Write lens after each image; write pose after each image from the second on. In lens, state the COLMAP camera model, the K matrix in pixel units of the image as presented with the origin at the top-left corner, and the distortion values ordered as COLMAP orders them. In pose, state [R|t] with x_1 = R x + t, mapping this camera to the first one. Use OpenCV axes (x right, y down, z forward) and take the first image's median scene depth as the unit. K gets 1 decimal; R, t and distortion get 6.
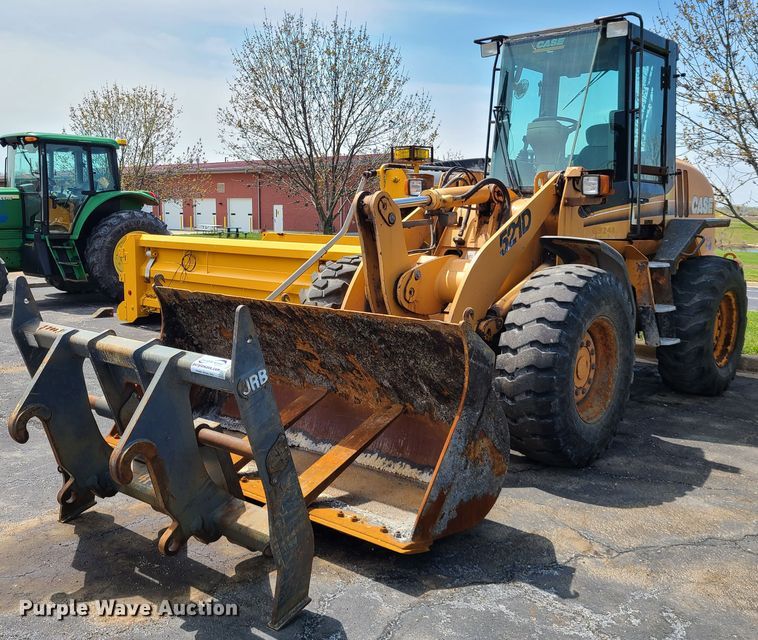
lens RADIAL K [[758.2, 0, 380.9], [0, 758.2, 312.8], [0, 0, 1]] dist [0.056470, 0.000000]
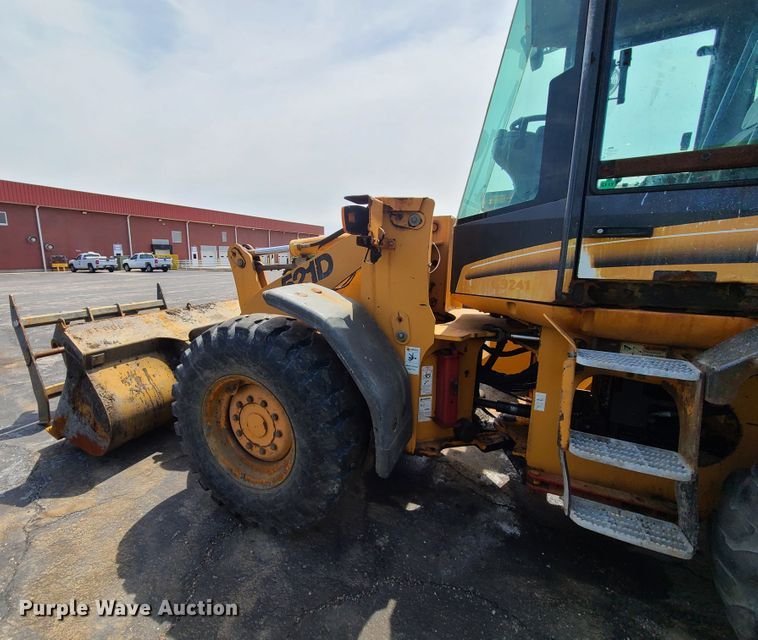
lens RADIAL K [[346.9, 0, 339.7], [0, 346.9, 323.8], [0, 0, 1]] dist [-0.002998, 0.000375]
pose [[0.218582, 0.166008, -0.961594, 0.596004], [-0.127931, 0.981793, 0.140414, -0.107792], [0.967396, 0.092326, 0.235840, 0.872174]]
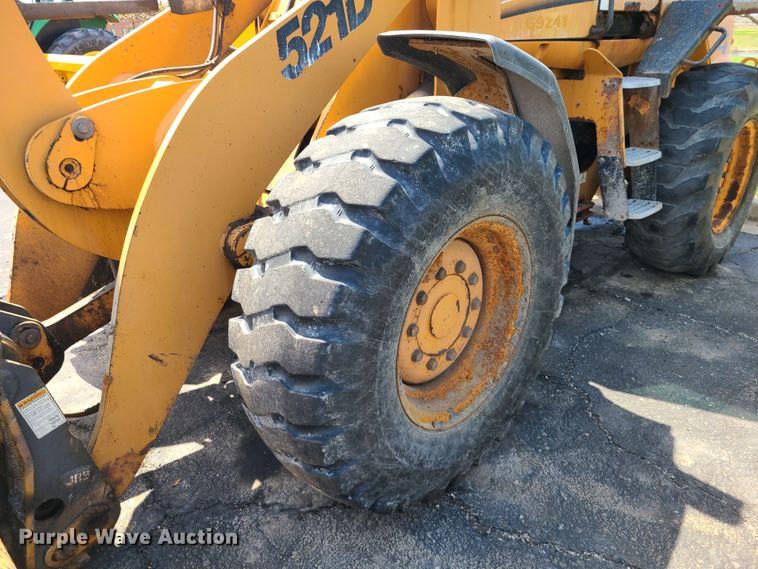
lens RADIAL K [[563.5, 0, 377.1], [0, 563.5, 285.3], [0, 0, 1]] dist [0.034773, -0.015297]
pose [[0.995874, 0.005371, -0.090585, 0.223741], [0.020605, 0.958789, 0.283372, -0.046425], [0.088374, -0.284069, 0.954722, 0.573341]]
